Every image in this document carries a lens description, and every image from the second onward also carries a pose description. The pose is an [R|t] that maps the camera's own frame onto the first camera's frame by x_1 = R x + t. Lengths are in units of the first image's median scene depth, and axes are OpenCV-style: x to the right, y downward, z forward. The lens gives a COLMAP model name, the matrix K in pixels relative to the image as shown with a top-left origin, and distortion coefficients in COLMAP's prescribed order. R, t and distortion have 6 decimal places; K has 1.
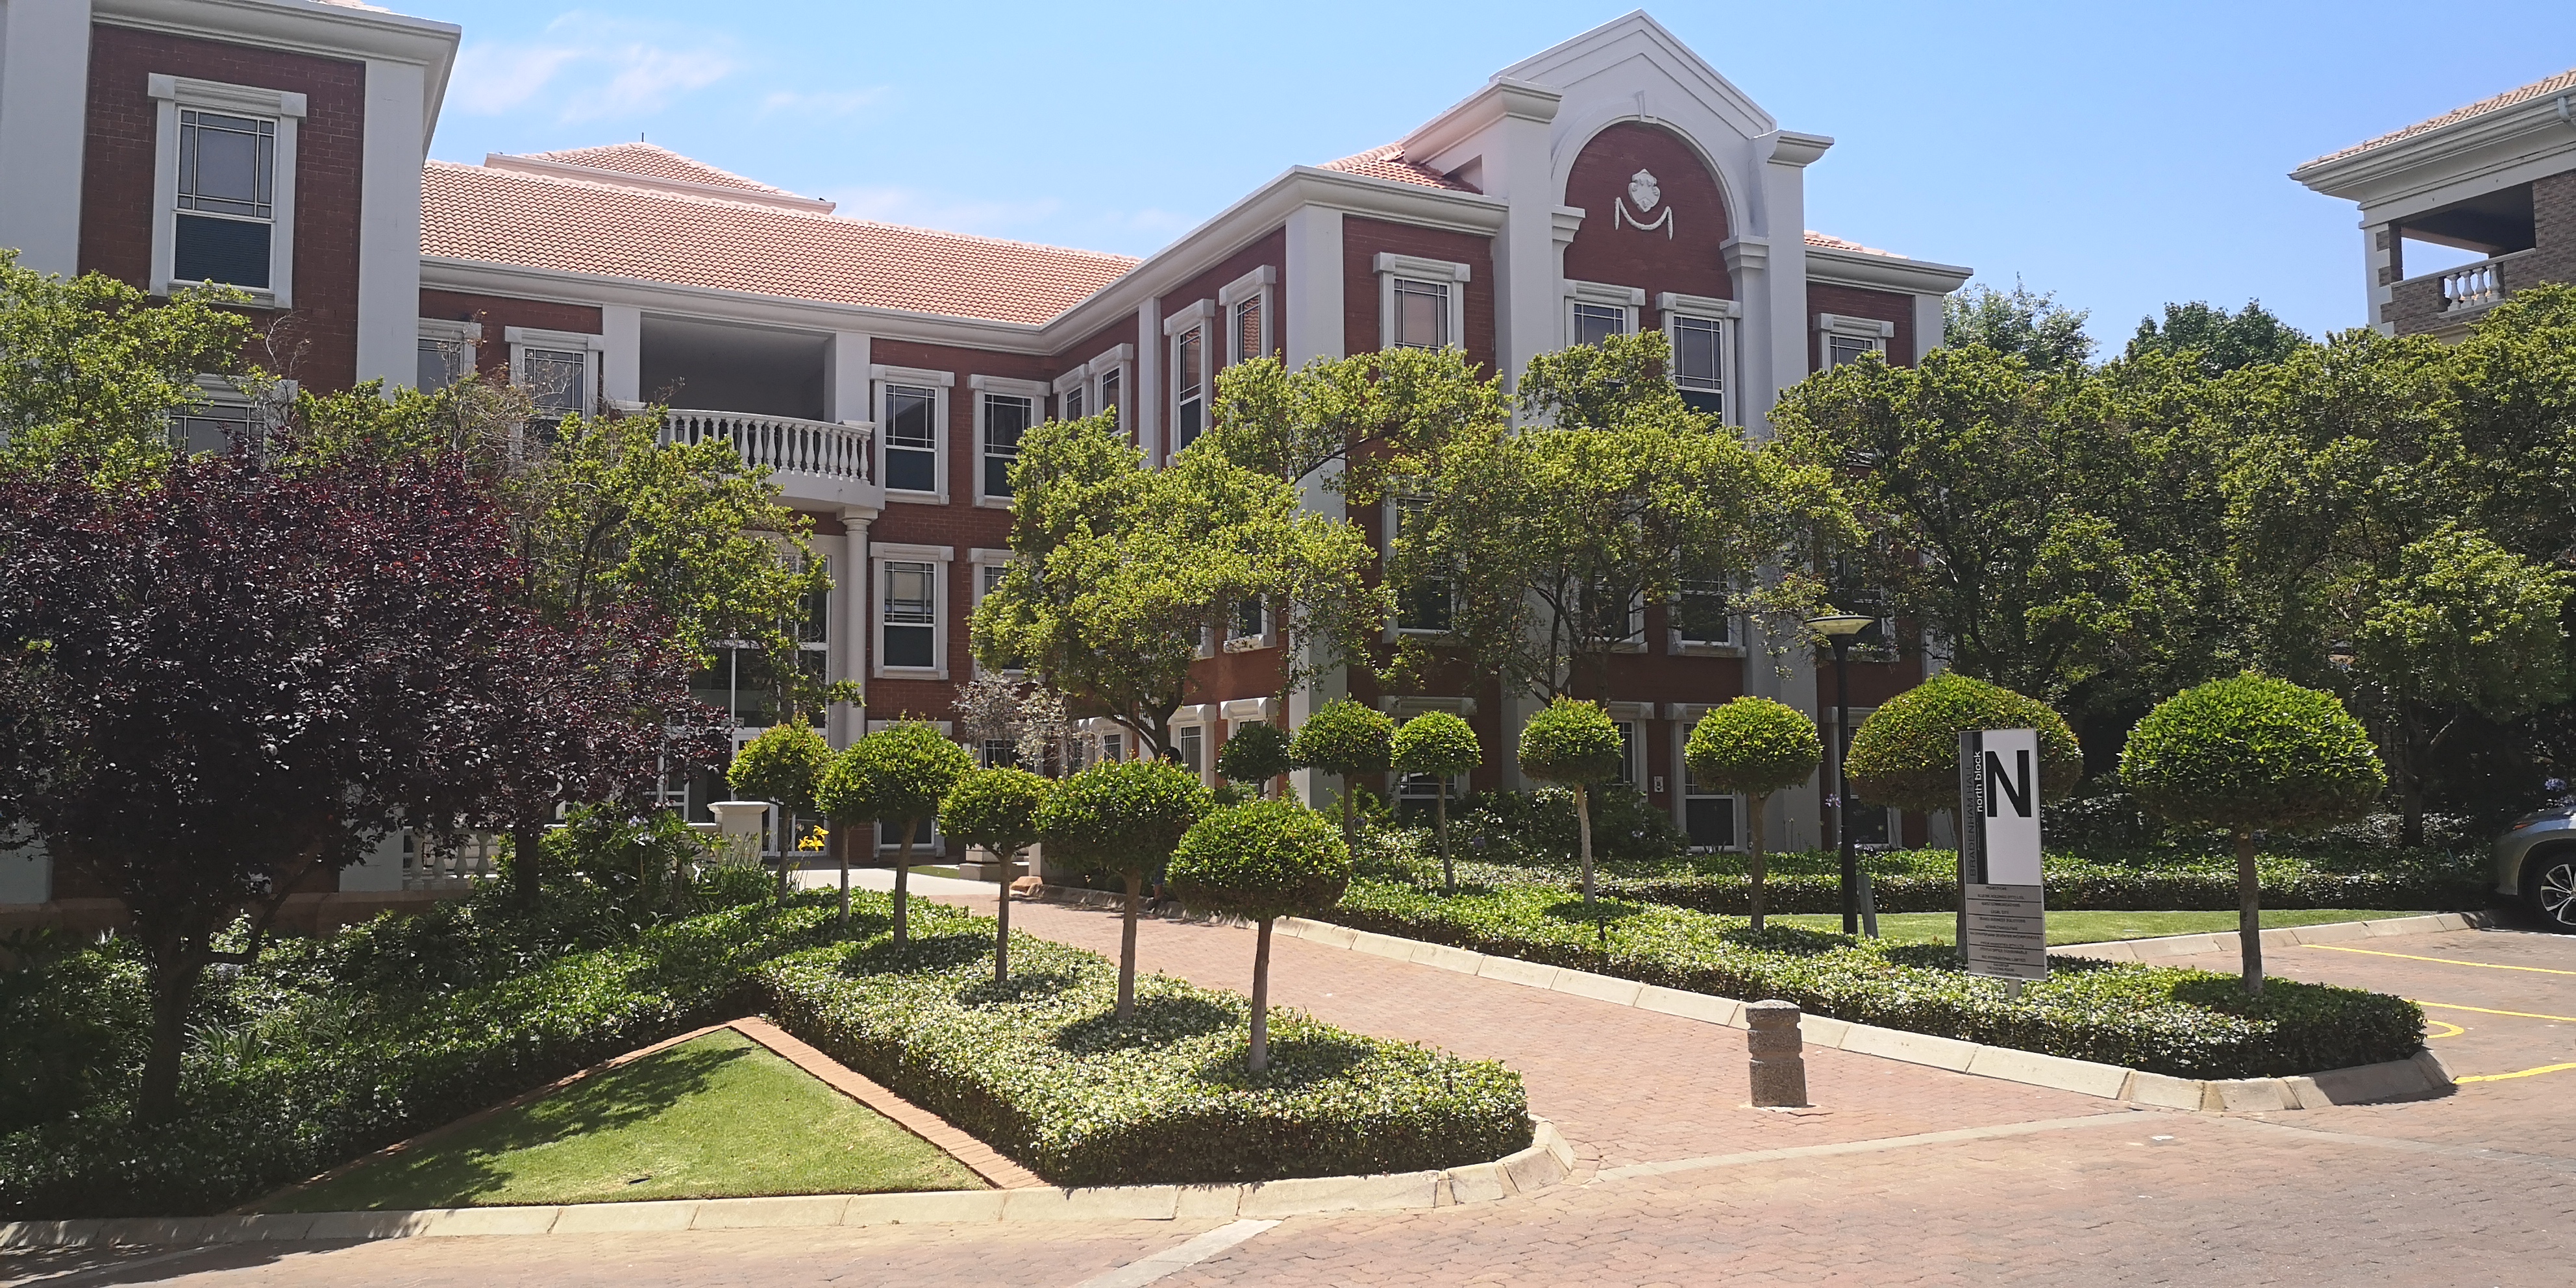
lens RADIAL K [[2057.5, 0, 1288.0], [0, 2057.5, 644.0], [0, 0, 1]] dist [0.070853, -0.004252]
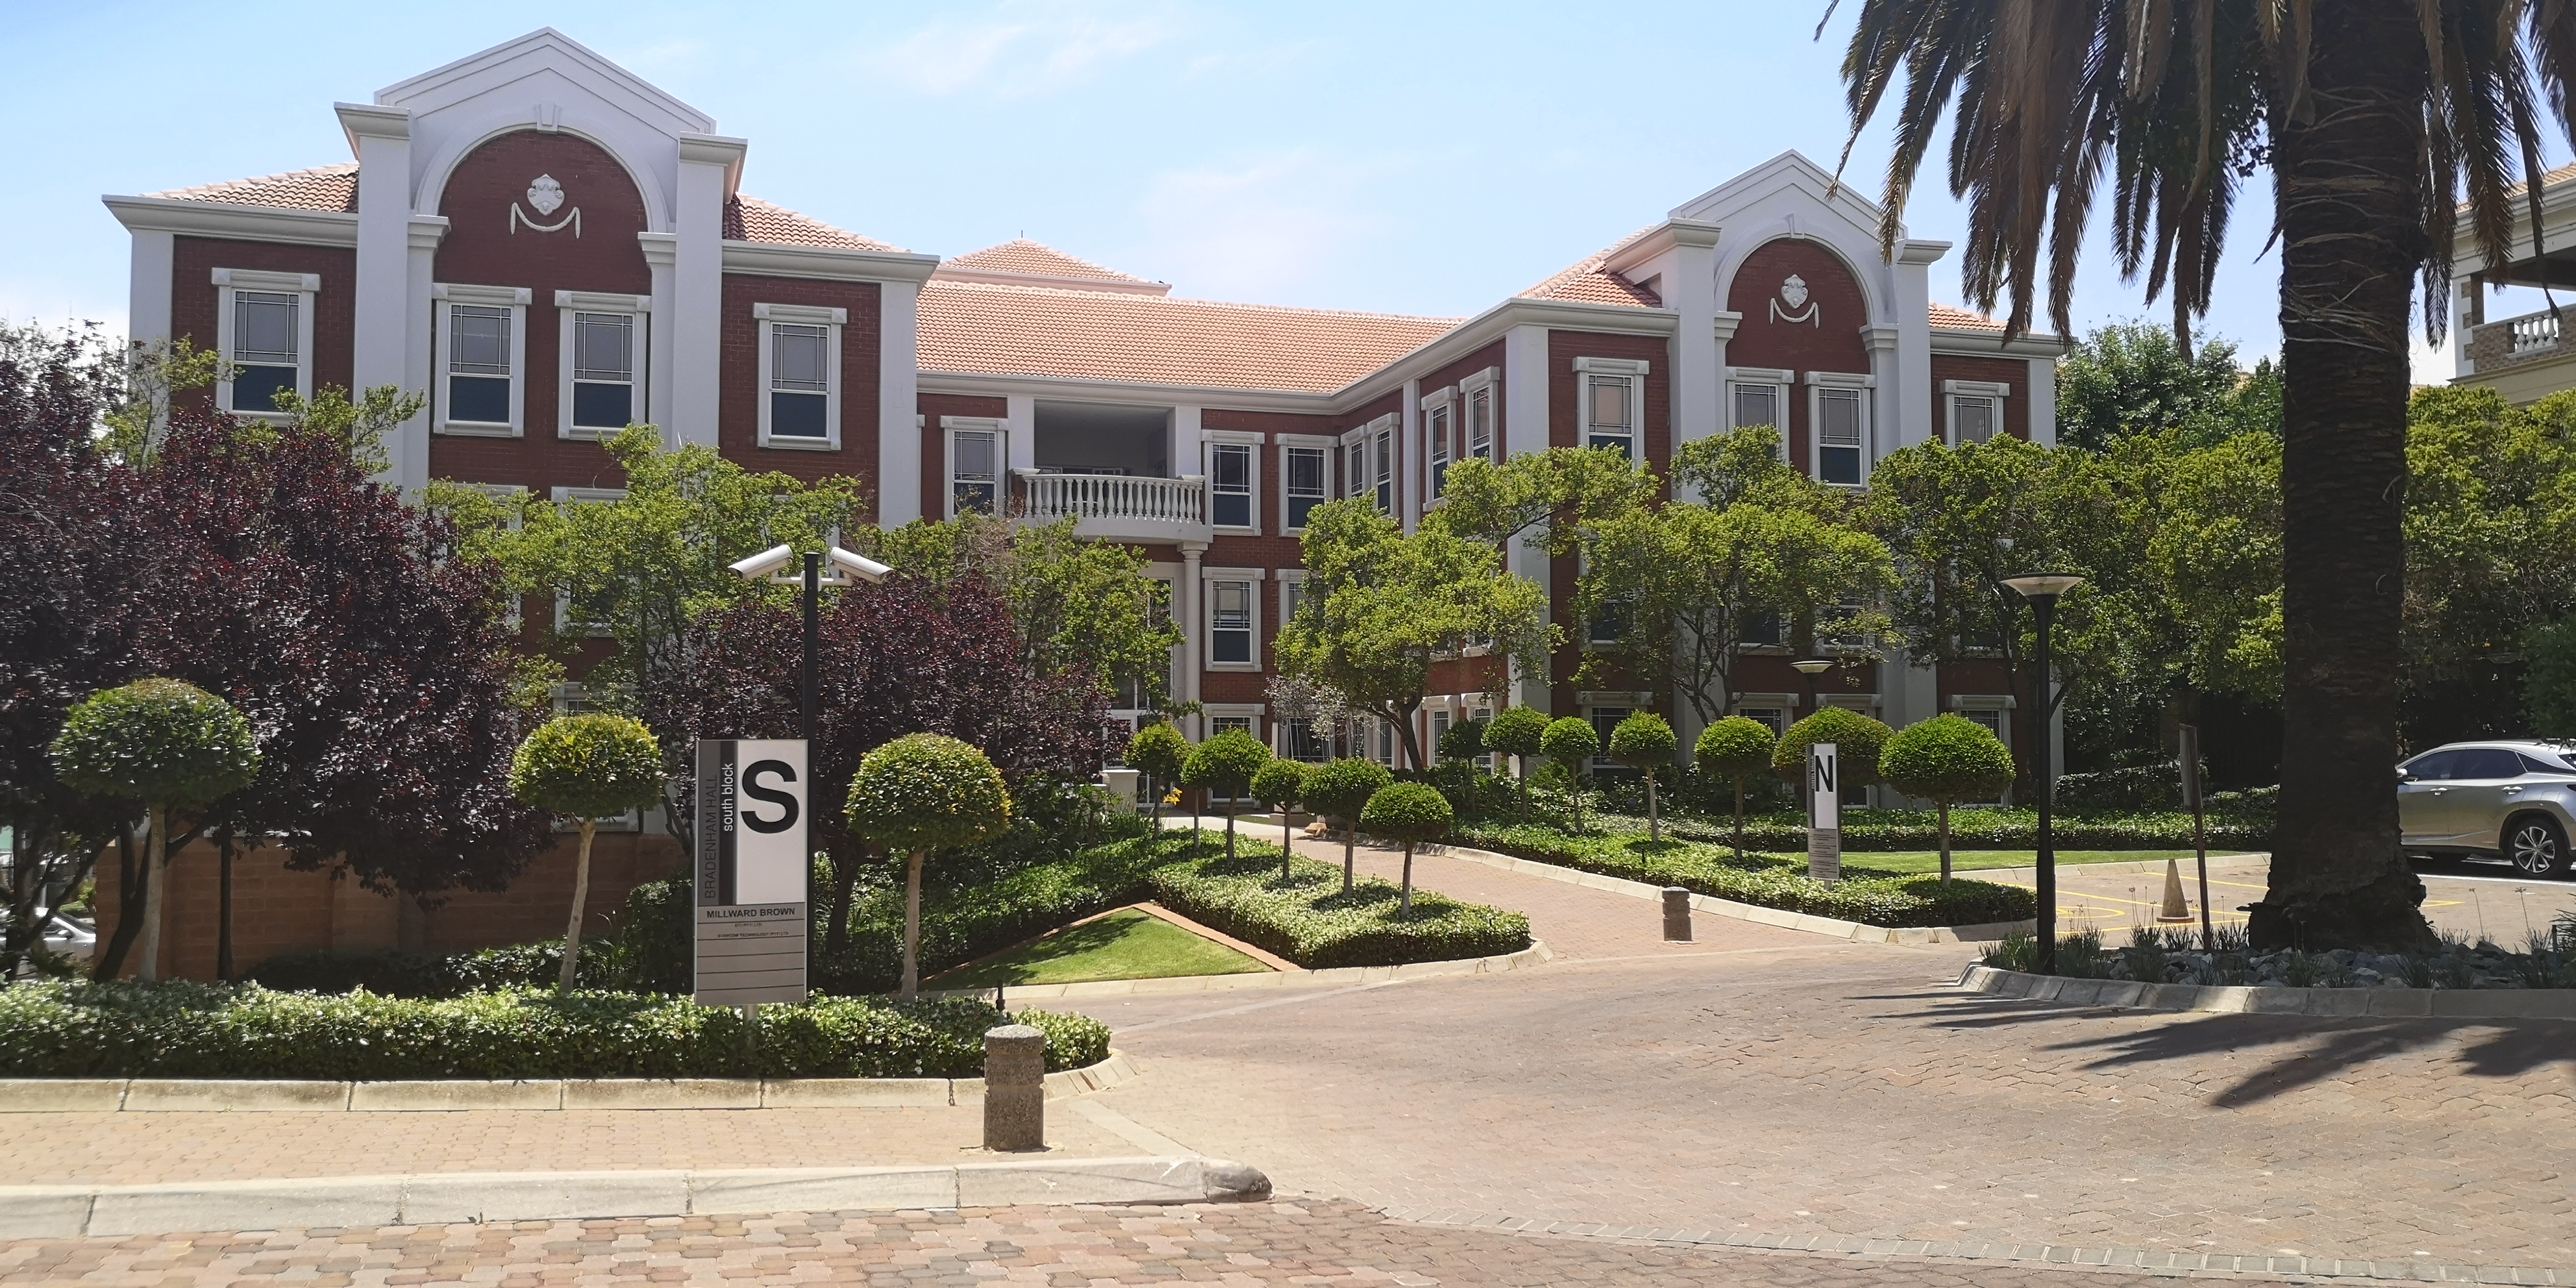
lens RADIAL K [[1967.6, 0, 1288.0], [0, 1967.6, 644.0], [0, 0, 1]] dist [0.029815, -0.007478]
pose [[0.988335, -0.007101, -0.152128, 0.067481], [0.010158, 0.999762, 0.019325, -0.040233], [0.151955, -0.020645, 0.988172, -0.372410]]
